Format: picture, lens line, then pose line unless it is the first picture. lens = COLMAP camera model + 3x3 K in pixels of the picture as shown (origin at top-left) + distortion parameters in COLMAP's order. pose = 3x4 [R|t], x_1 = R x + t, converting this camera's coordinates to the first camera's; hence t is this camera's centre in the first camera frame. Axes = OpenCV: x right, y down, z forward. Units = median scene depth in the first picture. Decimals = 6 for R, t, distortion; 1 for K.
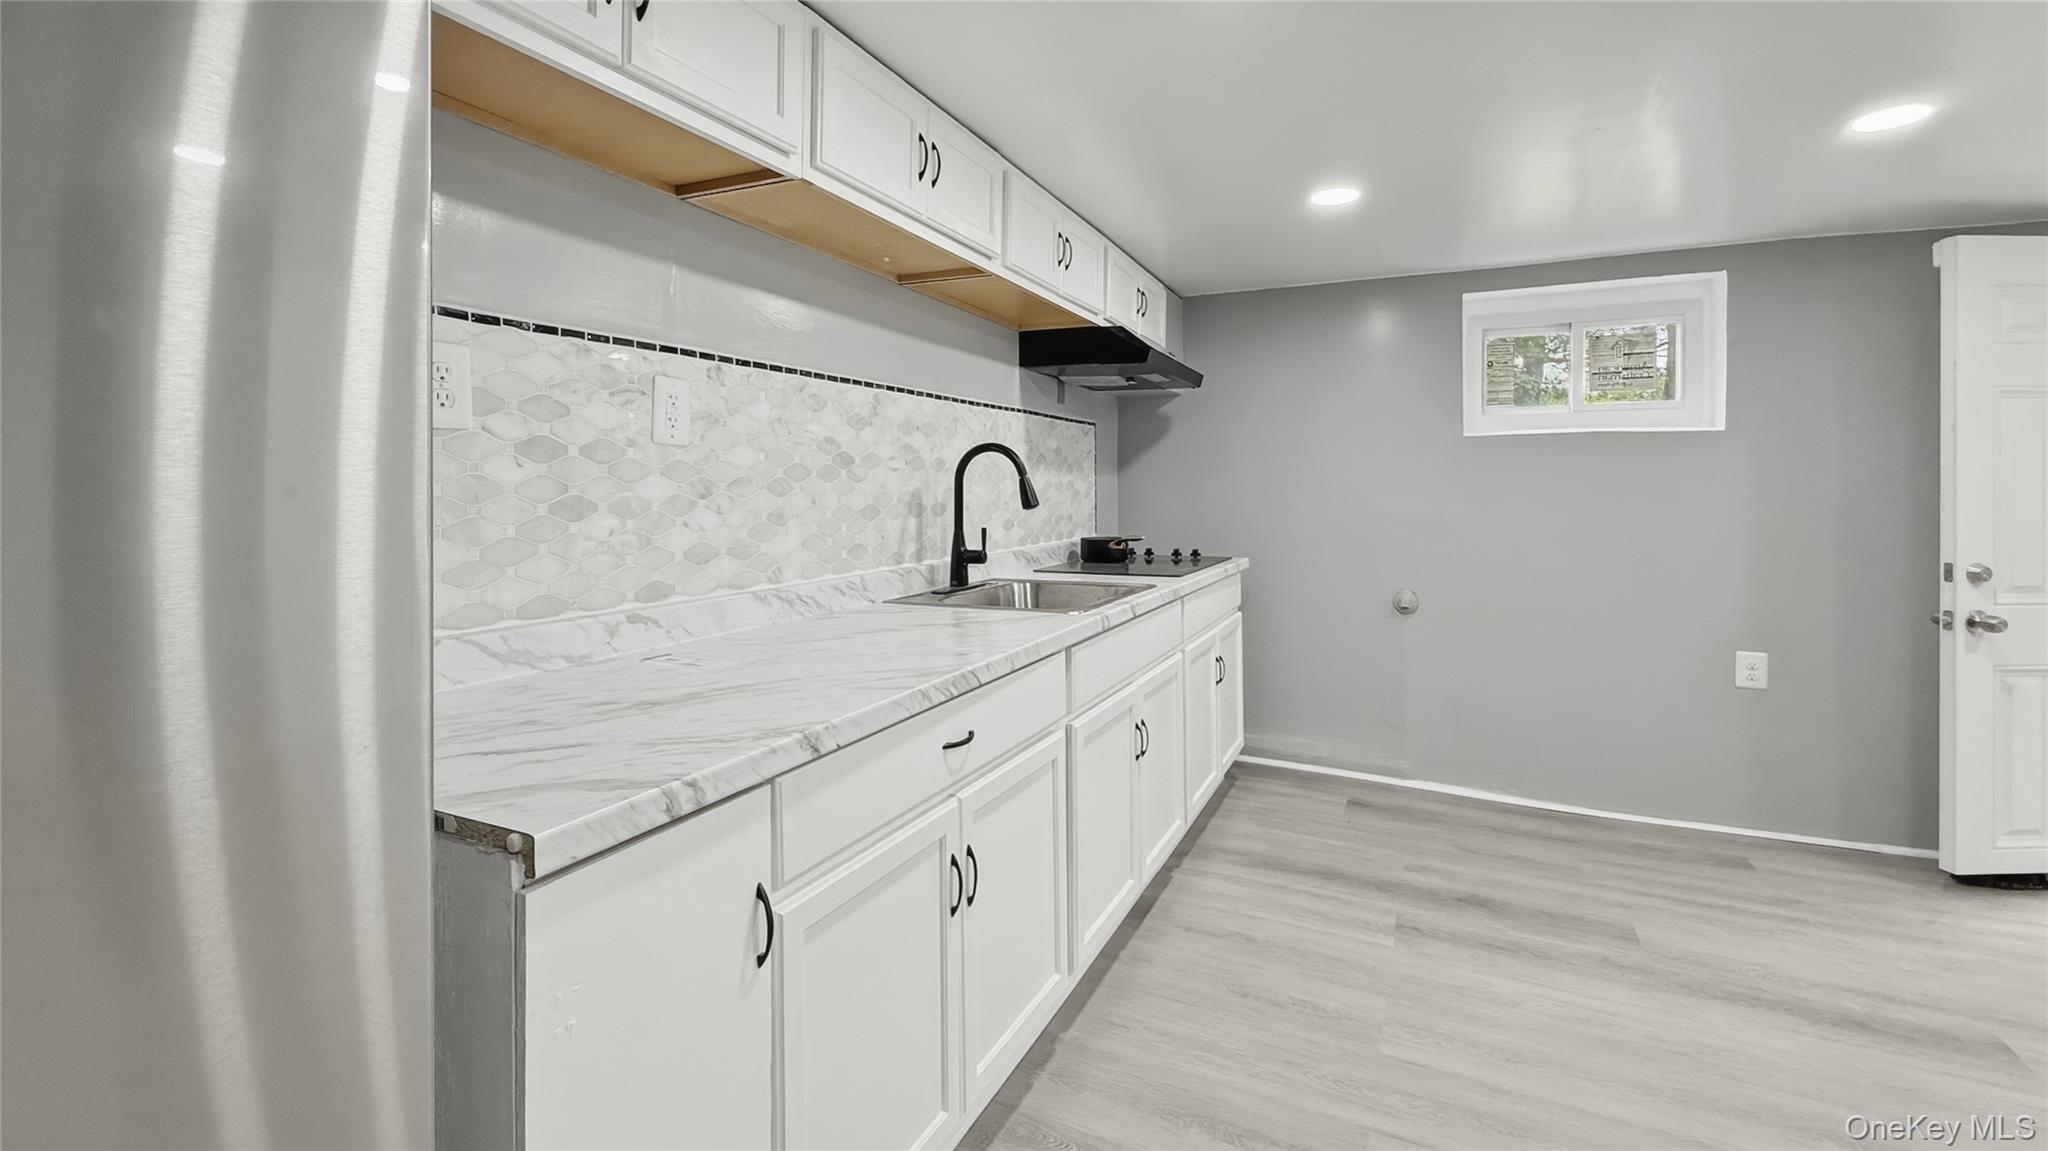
lens RADIAL K [[898.7, 0, 1023.9], [0, 898.7, 575.0], [0, 0, 1]] dist [-0.004296, -0.001054]
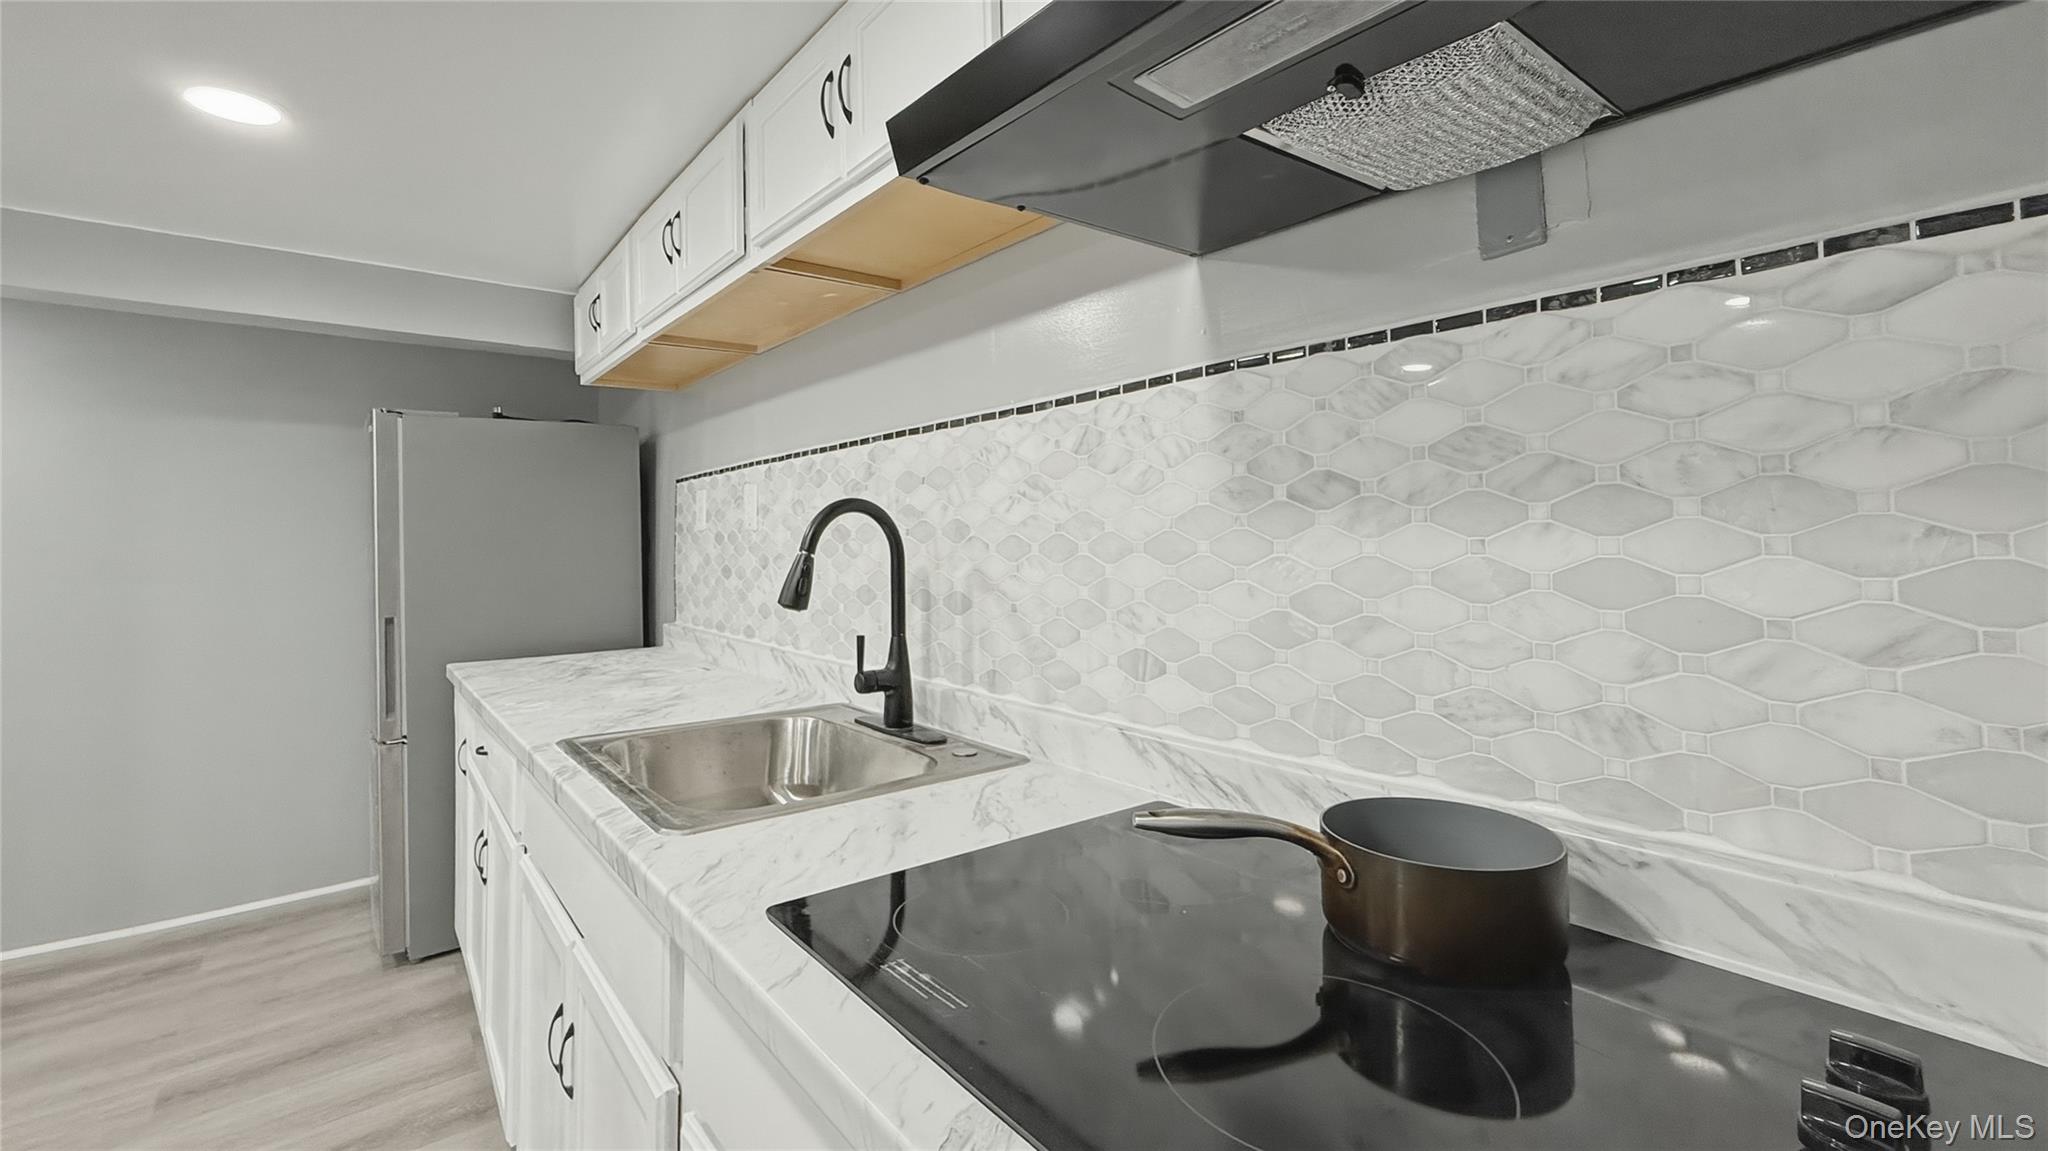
lens RADIAL K [[898.7, 0, 1031.9], [0, 898.7, 562.3], [0, 0, 1]] dist [-0.004296, -0.001054]
pose [[-0.453175, 0.027679, -0.890992, 0.450010], [-0.075354, 0.994751, 0.069229, -0.154026], [0.888231, 0.098512, -0.448711, 1.375606]]
